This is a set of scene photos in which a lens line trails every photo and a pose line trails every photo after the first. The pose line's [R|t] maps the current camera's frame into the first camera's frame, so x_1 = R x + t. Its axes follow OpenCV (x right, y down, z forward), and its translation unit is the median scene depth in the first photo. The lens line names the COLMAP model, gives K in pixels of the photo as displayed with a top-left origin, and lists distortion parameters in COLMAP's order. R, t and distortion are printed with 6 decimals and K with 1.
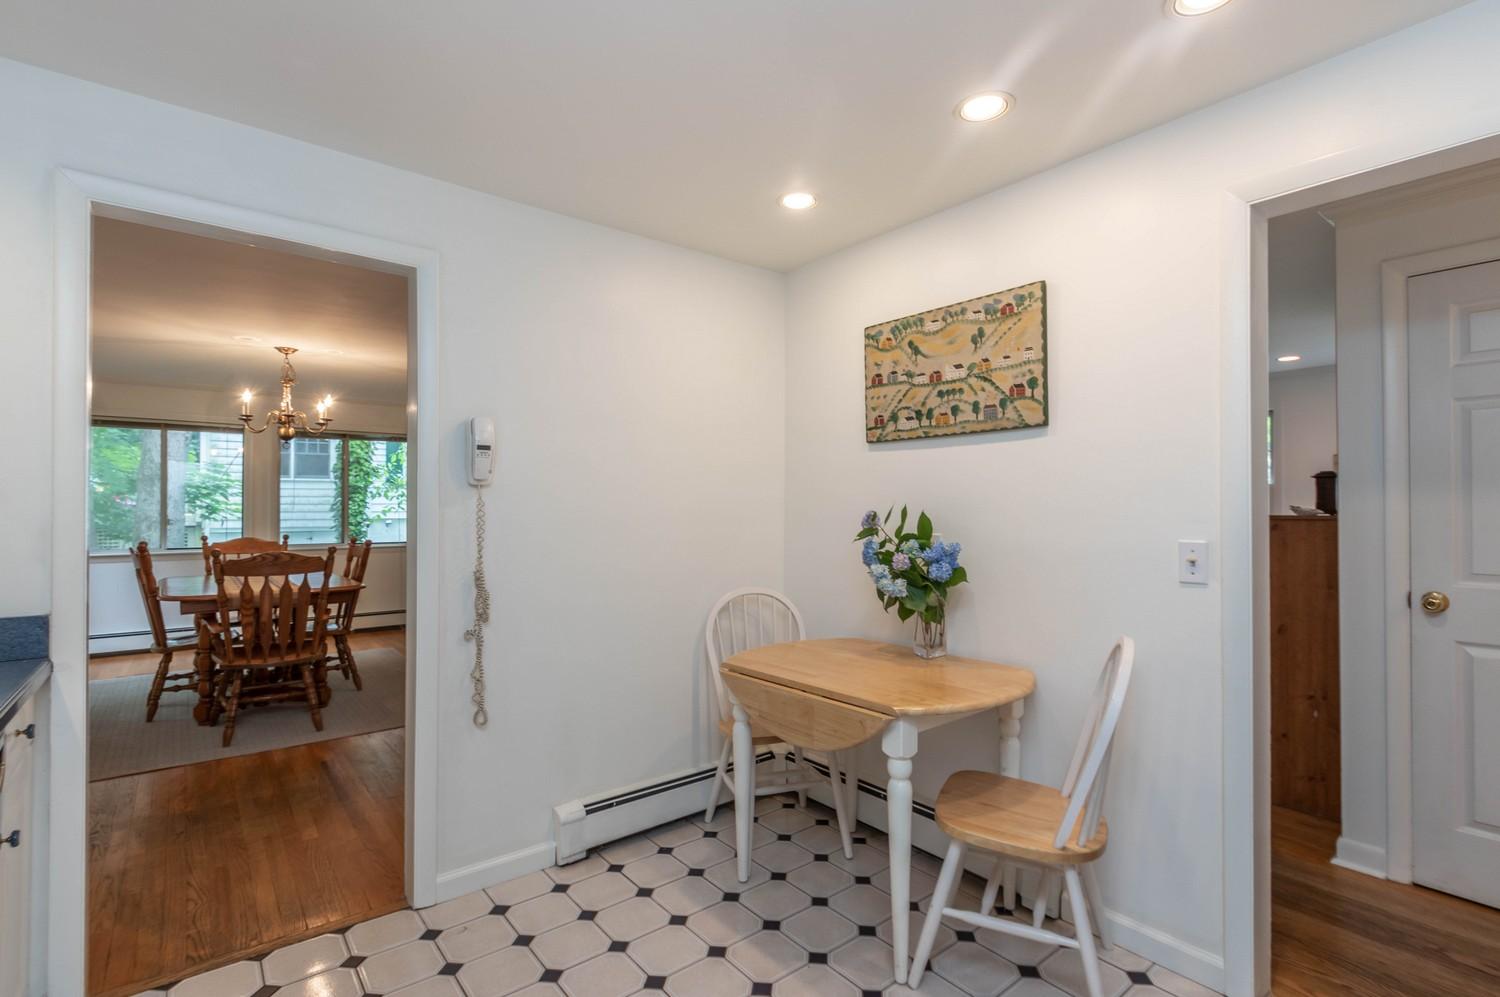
lens RADIAL K [[723.4, 0, 750.0], [0, 723.4, 498.5], [0, 0, 1]] dist [-0.018843, 0.000021]
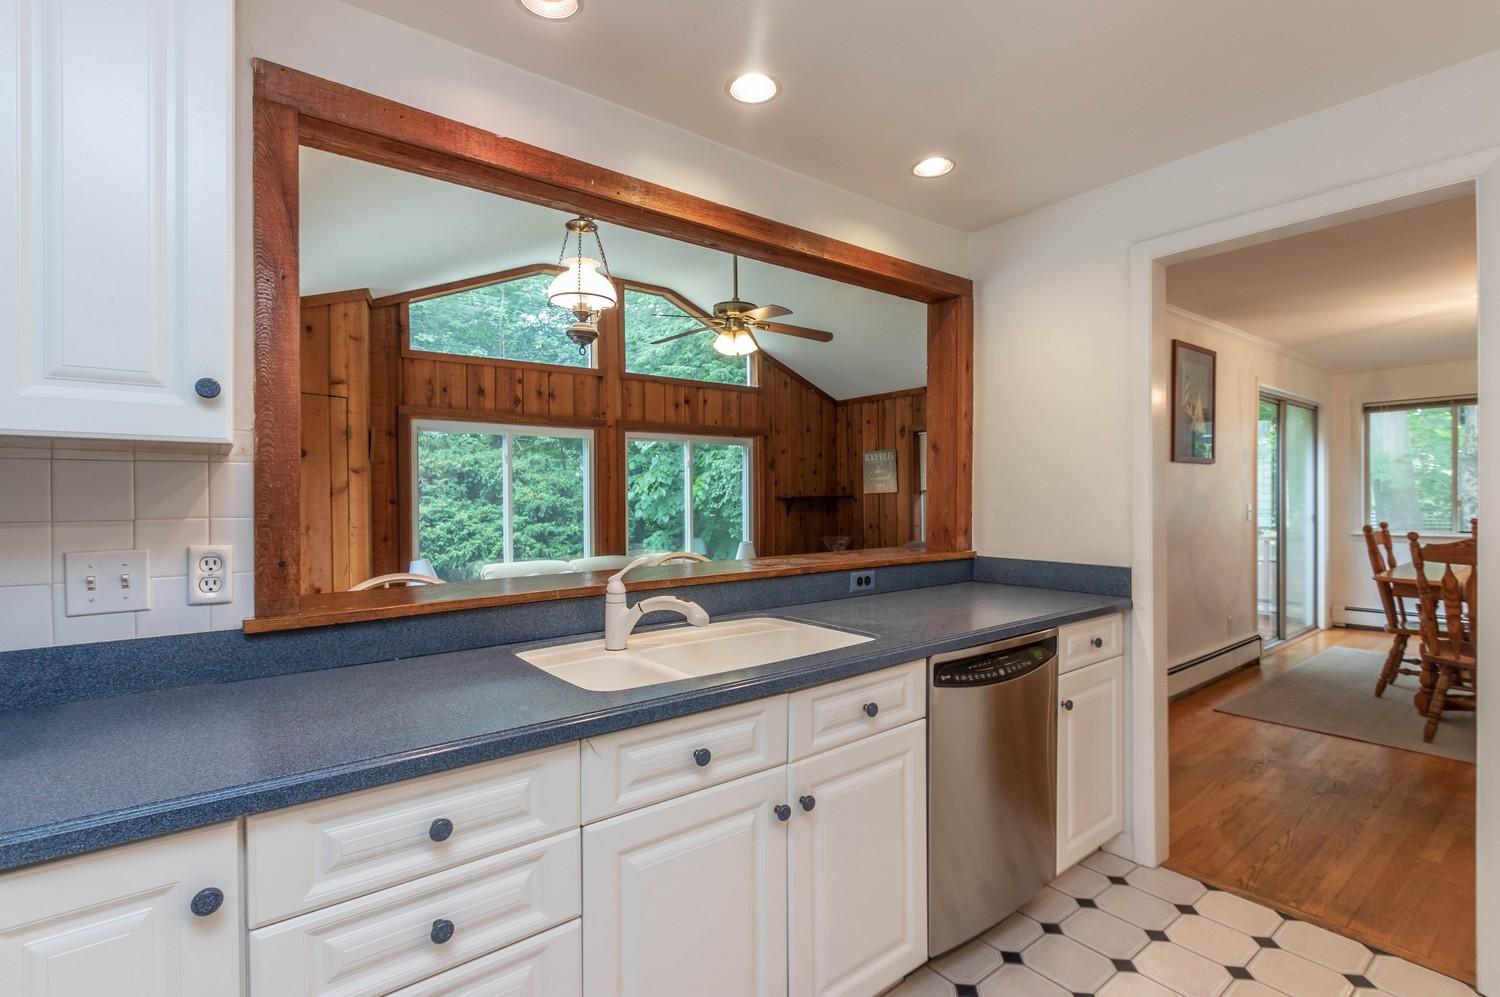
lens RADIAL K [[686.6, 0, 750.0], [0, 686.6, 498.5], [0, 0, 1]] dist [0.000460, 0.000025]
pose [[-0.032713, 0.001071, -0.999464, 0.222220], [0.023391, 0.999726, 0.000305, 0.005472], [0.999191, -0.023369, -0.032729, 0.162761]]
